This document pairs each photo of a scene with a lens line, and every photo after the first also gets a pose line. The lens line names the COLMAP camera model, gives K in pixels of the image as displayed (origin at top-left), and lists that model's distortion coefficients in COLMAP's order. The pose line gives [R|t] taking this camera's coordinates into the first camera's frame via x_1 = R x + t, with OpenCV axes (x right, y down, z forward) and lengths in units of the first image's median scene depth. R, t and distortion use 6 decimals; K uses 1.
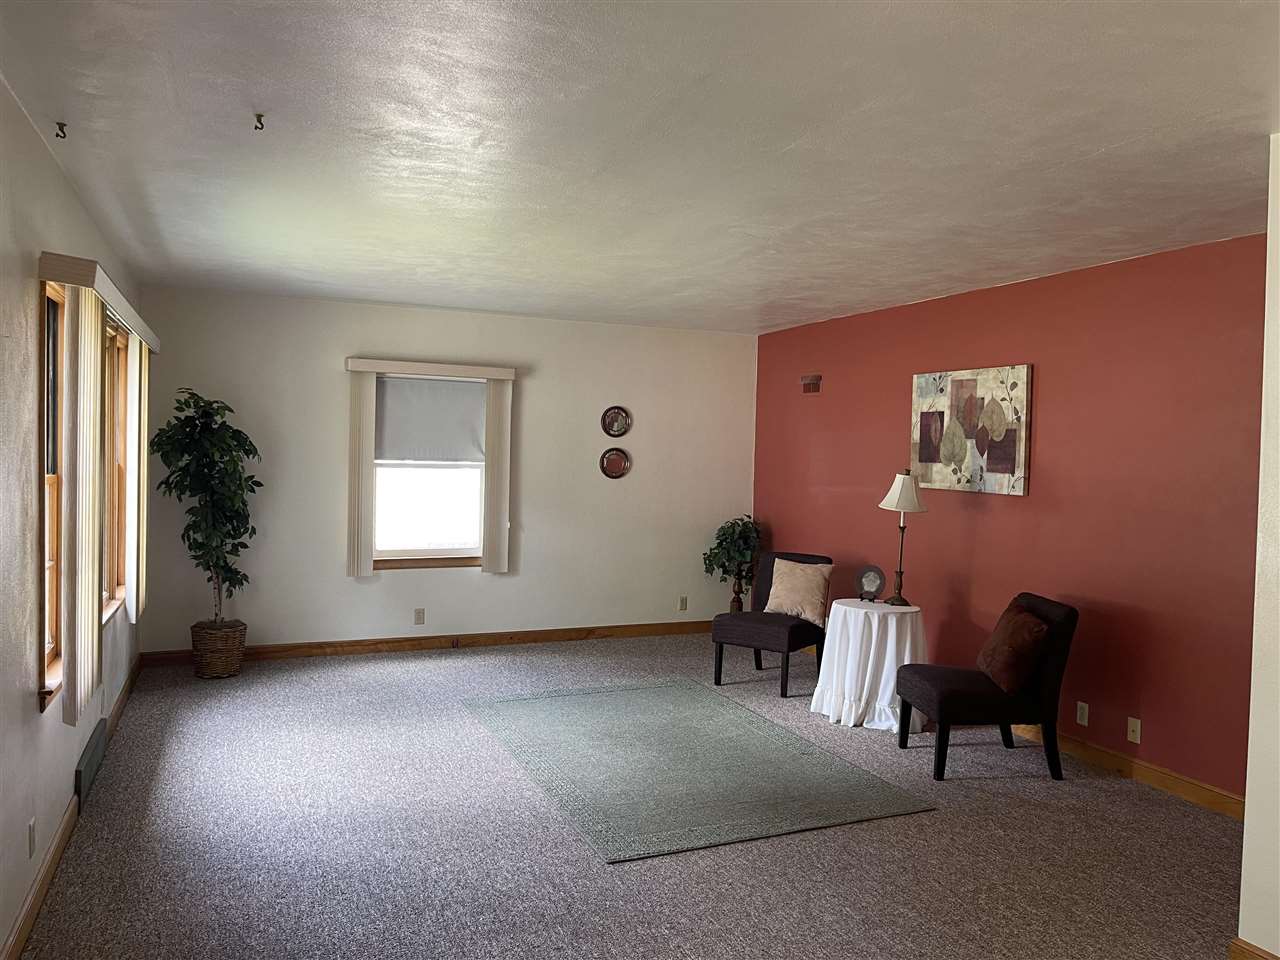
lens RADIAL K [[957.6, 0, 641.6], [0, 957.6, 478.0], [0, 0, 1]] dist [0.078329, 0.000237]
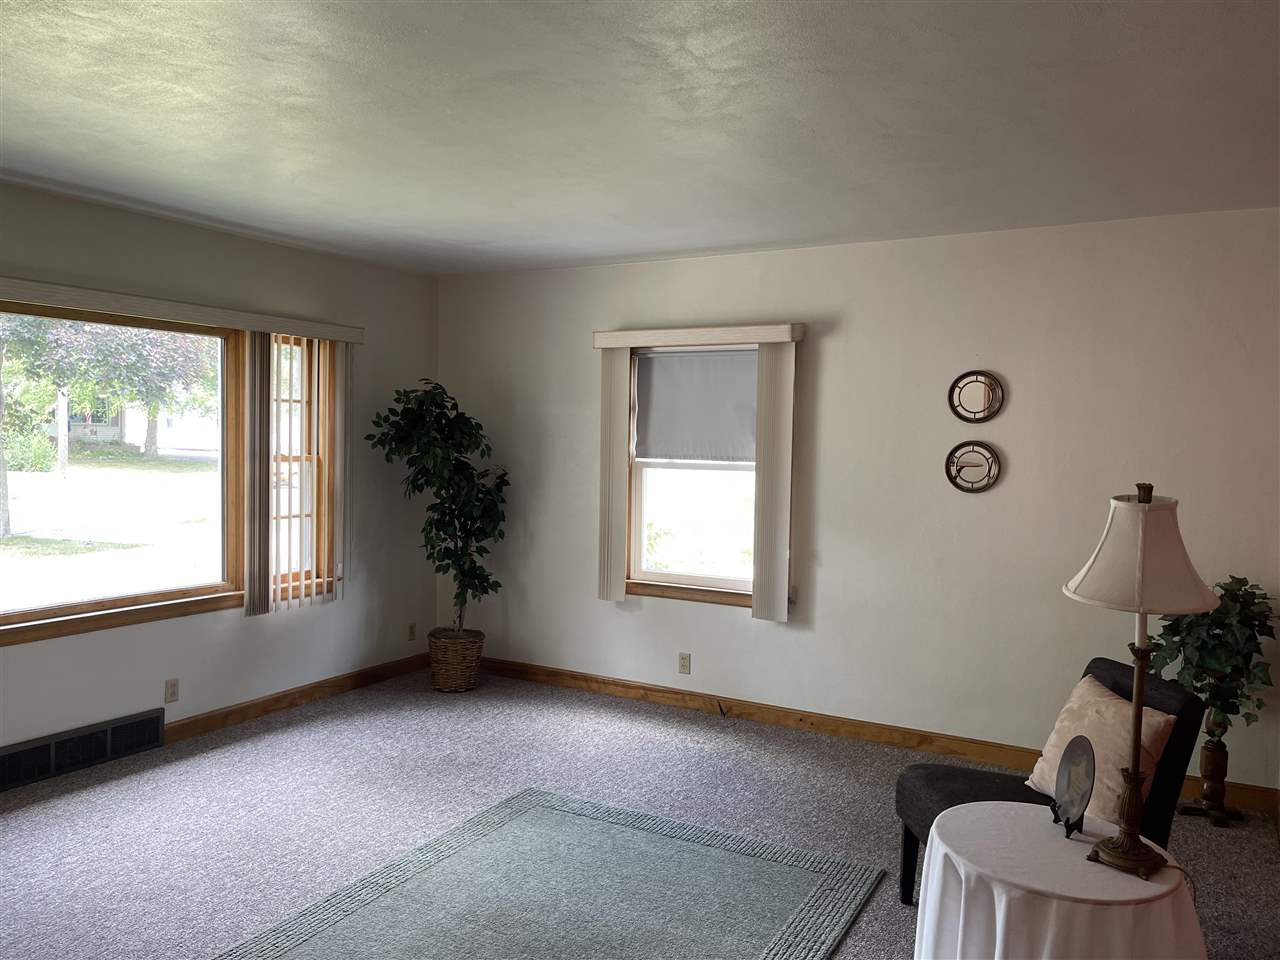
lens RADIAL K [[957.6, 0, 638.4], [0, 957.6, 485.0], [0, 0, 1]] dist [0.078329, 0.000237]
pose [[0.619868, 0.026131, -0.784271, 0.343418], [-0.032280, 0.999449, 0.007787, -0.002115], [0.784042, 0.020489, 0.620370, 0.503990]]
